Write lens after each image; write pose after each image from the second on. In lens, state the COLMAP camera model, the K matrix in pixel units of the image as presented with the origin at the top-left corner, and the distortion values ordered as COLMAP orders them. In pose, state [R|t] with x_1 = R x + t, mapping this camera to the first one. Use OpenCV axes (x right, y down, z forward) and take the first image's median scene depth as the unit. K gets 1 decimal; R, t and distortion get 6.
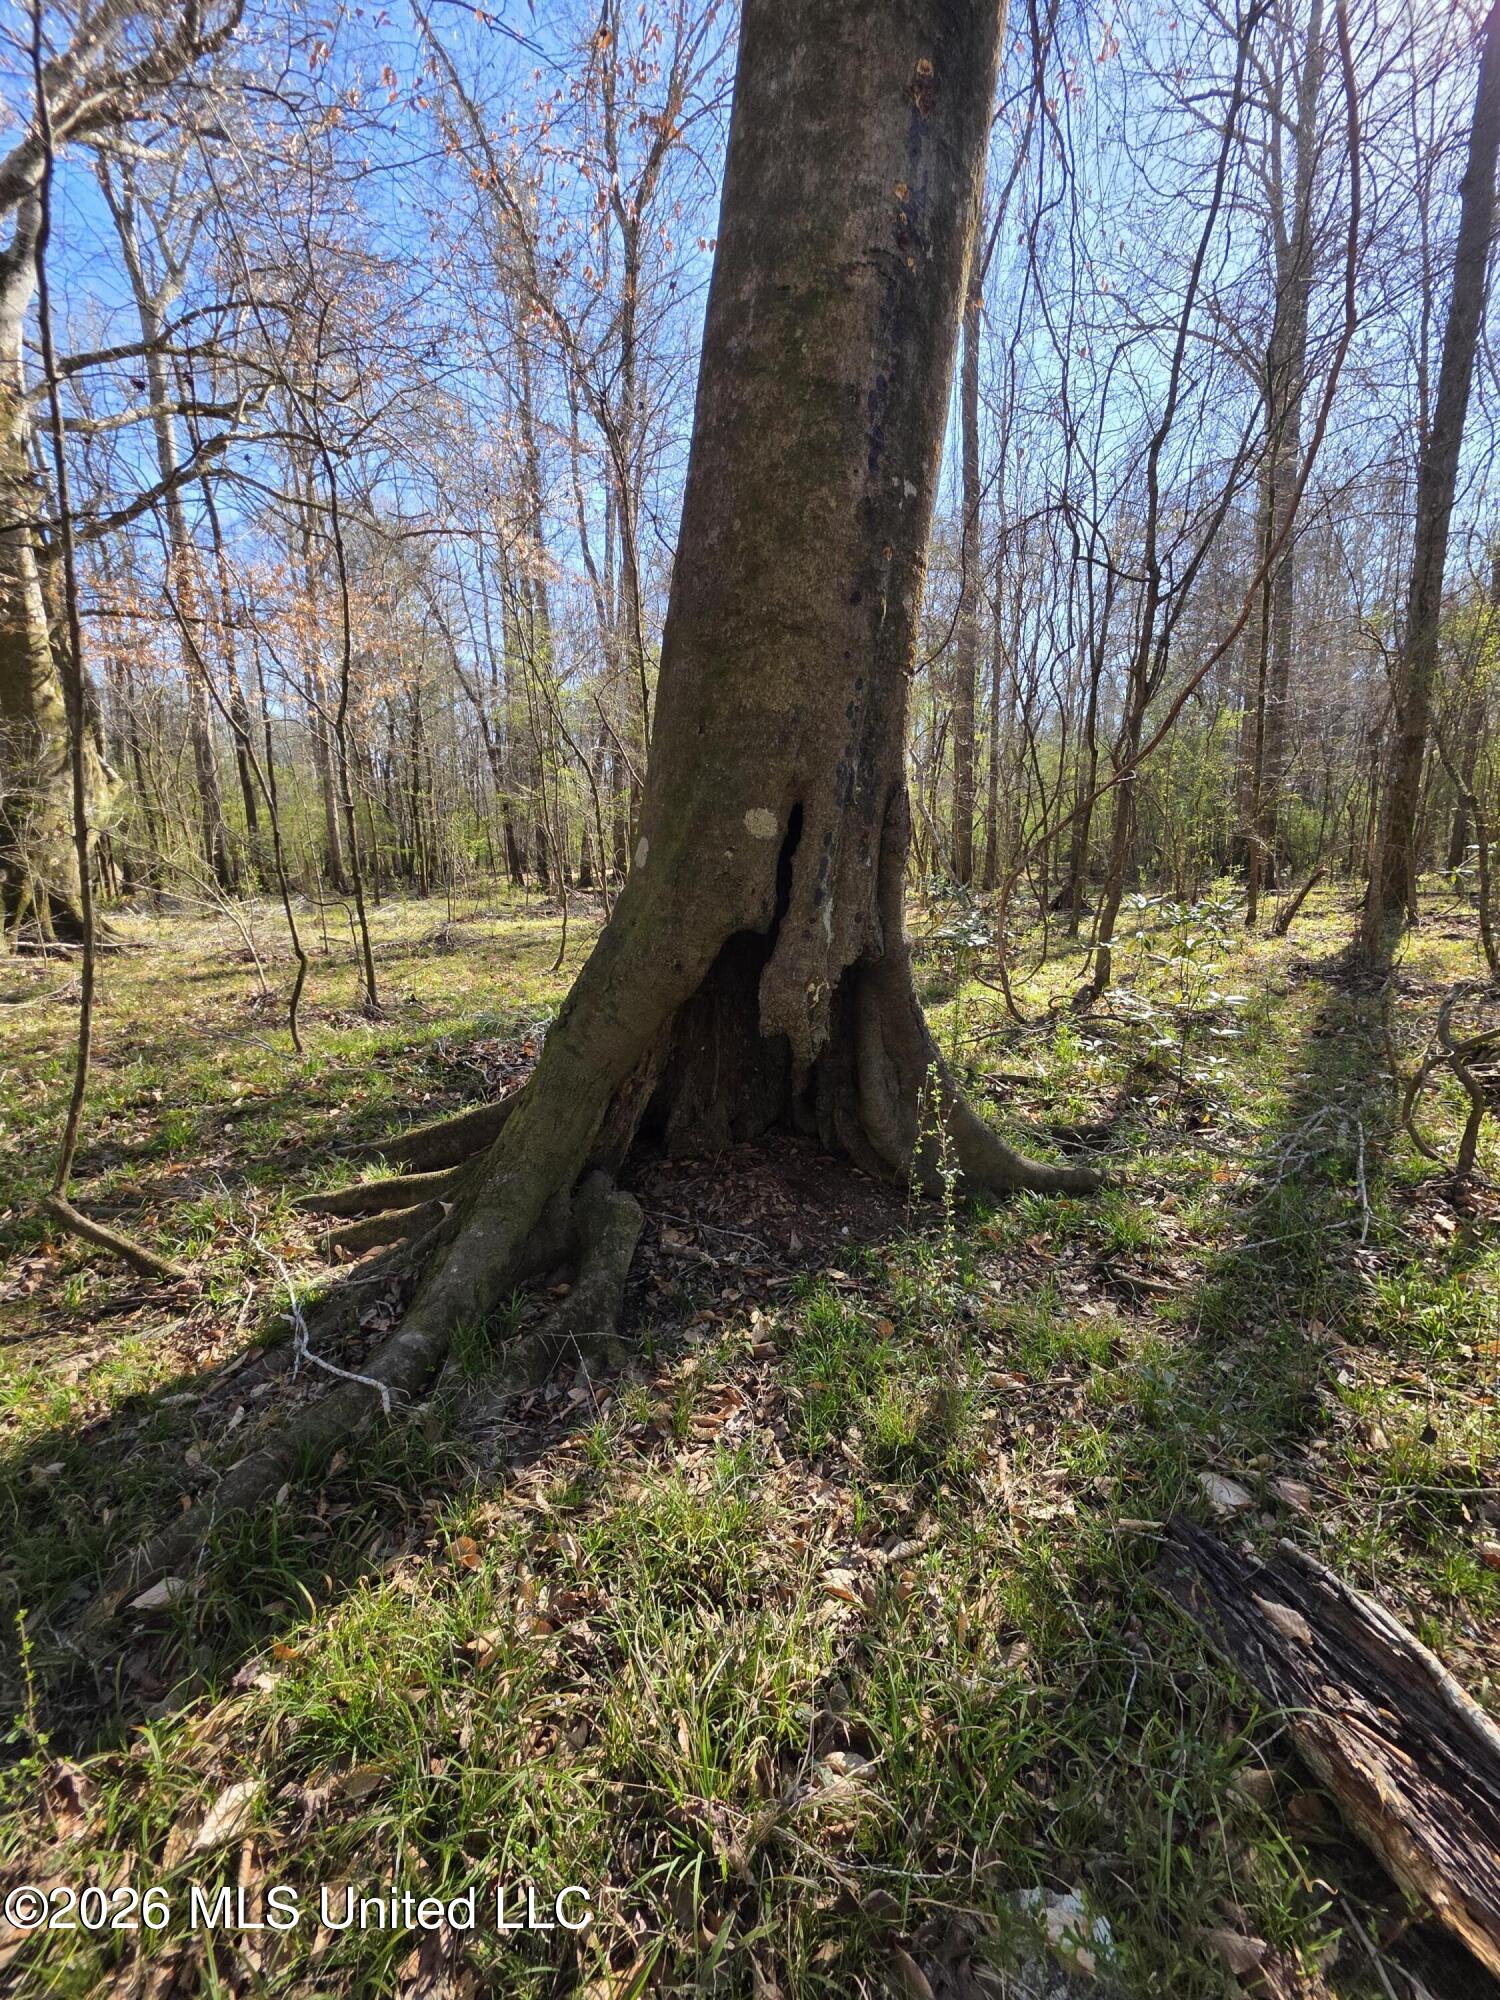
lens RADIAL K [[794.8, 0, 758.6], [0, 794.8, 1003.8], [0, 0, 1]] dist [0.002195, -0.000843]
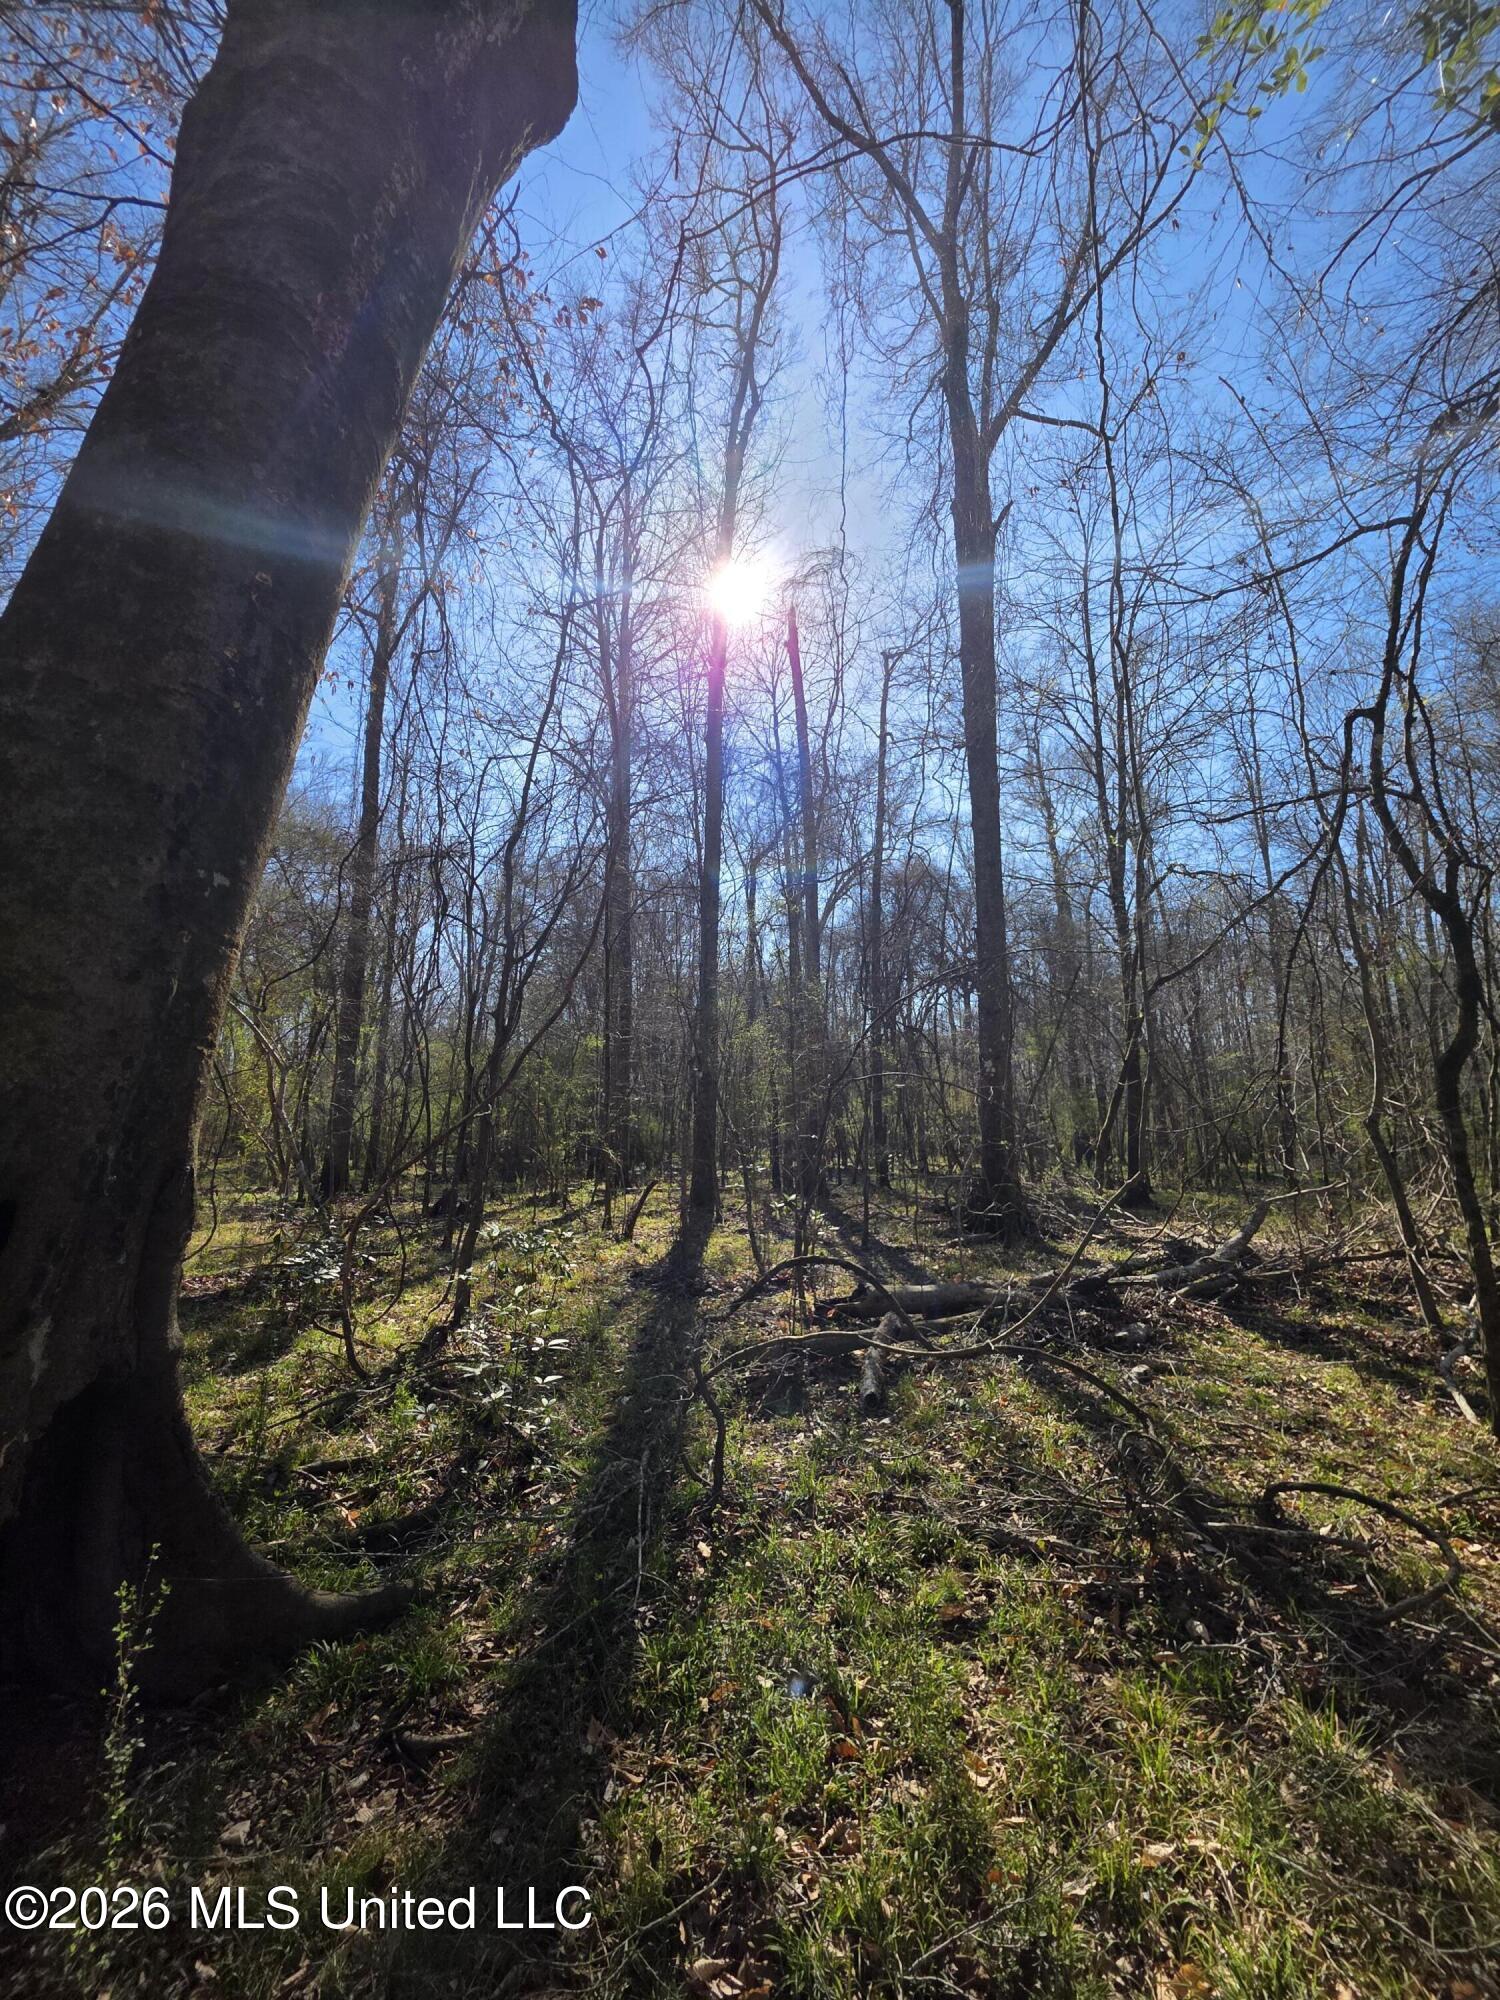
lens RADIAL K [[794.8, 0, 758.6], [0, 794.8, 1003.8], [0, 0, 1]] dist [0.002195, -0.000843]
pose [[0.754381, 0.132880, 0.642847, 0.045954], [0.101487, 0.943914, -0.314208, -0.066371], [-0.648545, 0.302273, 0.698585, -0.063997]]
